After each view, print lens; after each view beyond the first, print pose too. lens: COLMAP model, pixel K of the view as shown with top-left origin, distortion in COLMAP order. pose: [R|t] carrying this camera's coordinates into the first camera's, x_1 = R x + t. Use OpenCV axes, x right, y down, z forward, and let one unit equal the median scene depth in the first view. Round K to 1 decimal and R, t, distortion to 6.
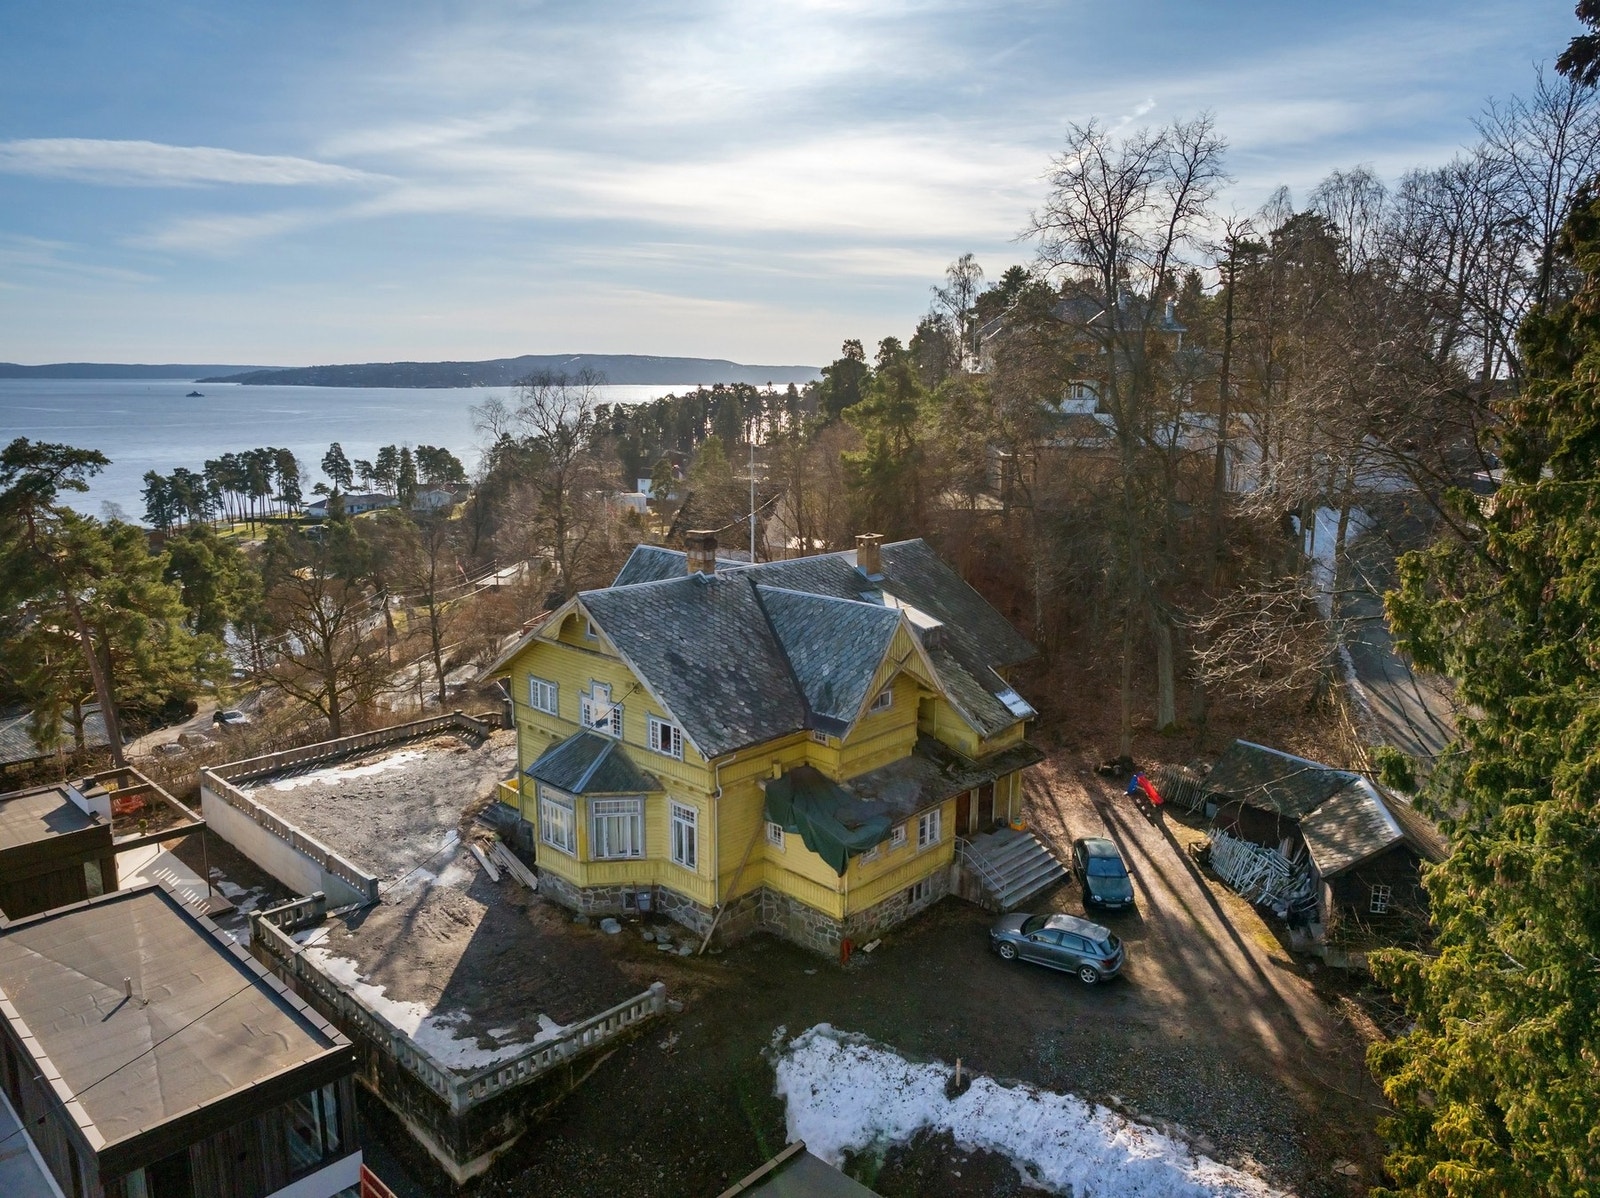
lens RADIAL K [[1123.1, 0, 807.6], [0, 1123.1, 597.6], [0, 0, 1]] dist [-0.041604, -0.011724]
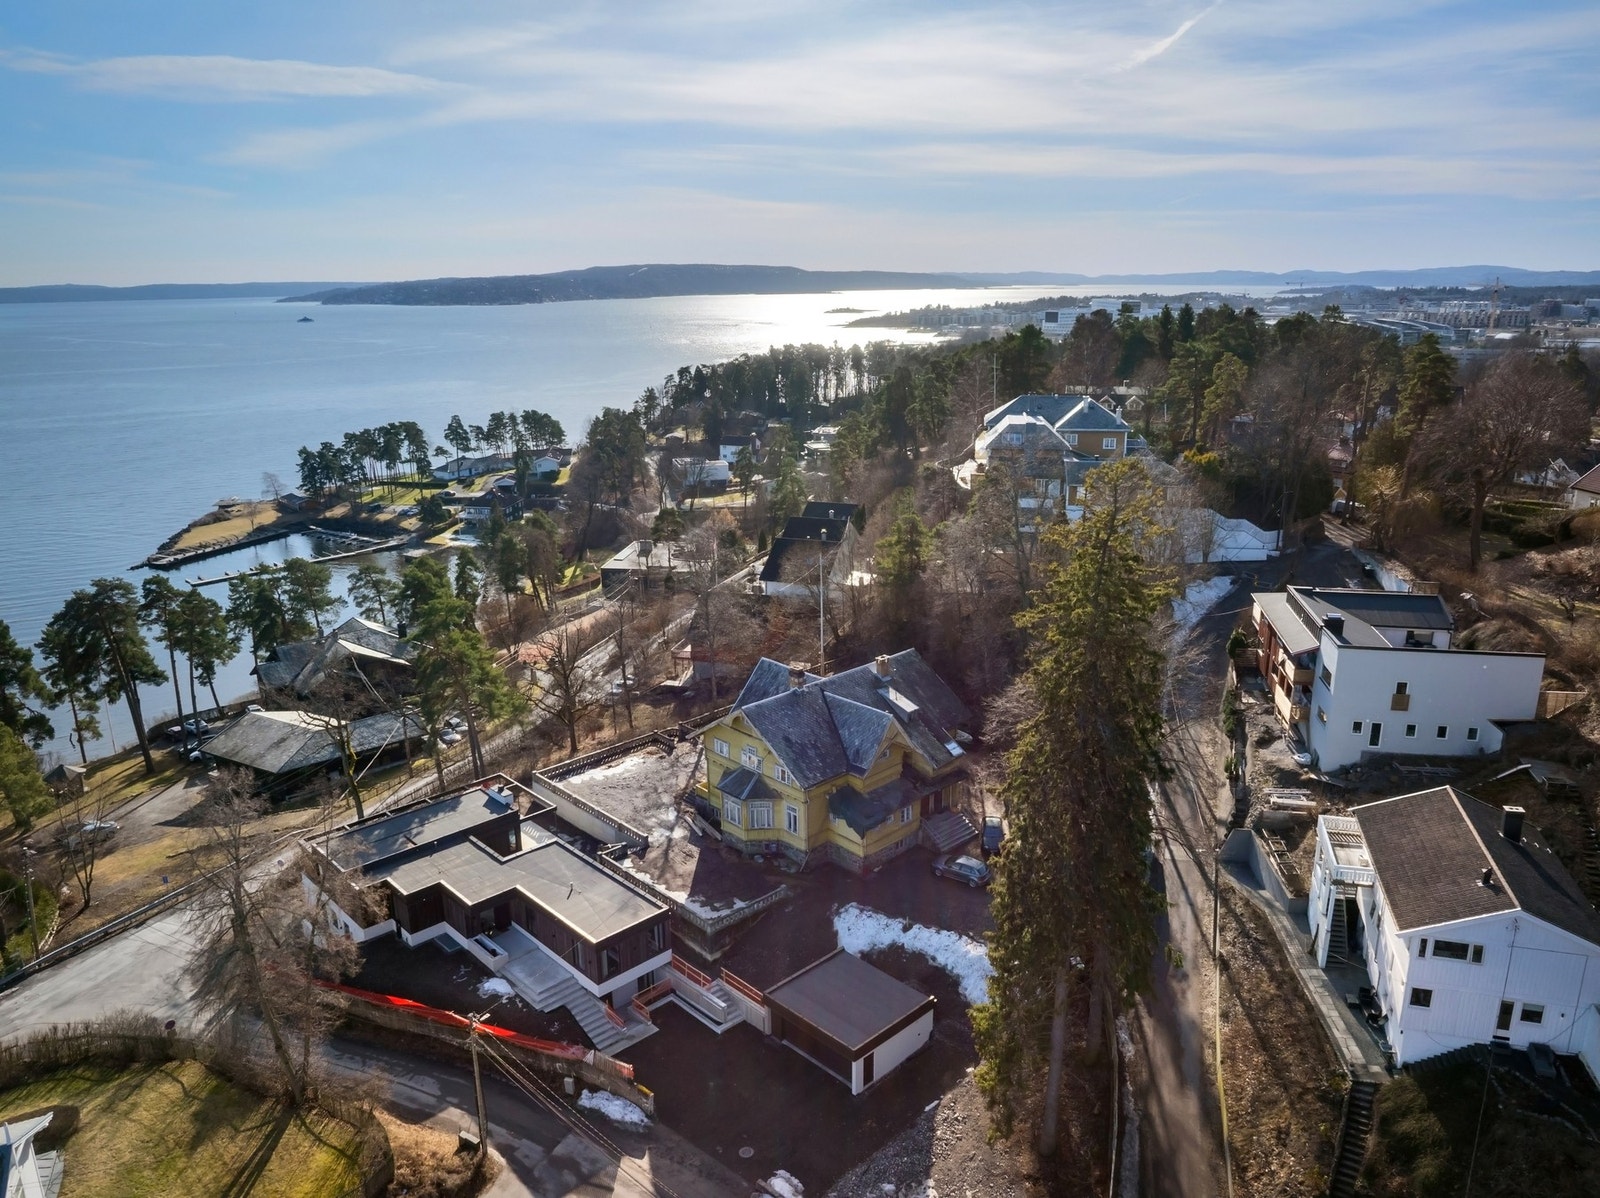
lens RADIAL K [[1123.1, 0, 796.3], [0, 1123.1, 601.1], [0, 0, 1]] dist [-0.041604, -0.011724]
pose [[0.997349, -0.006153, -0.072512, 0.057067], [0.012666, 0.995887, 0.089710, -0.389250], [0.071662, -0.090391, 0.993325, -1.086957]]
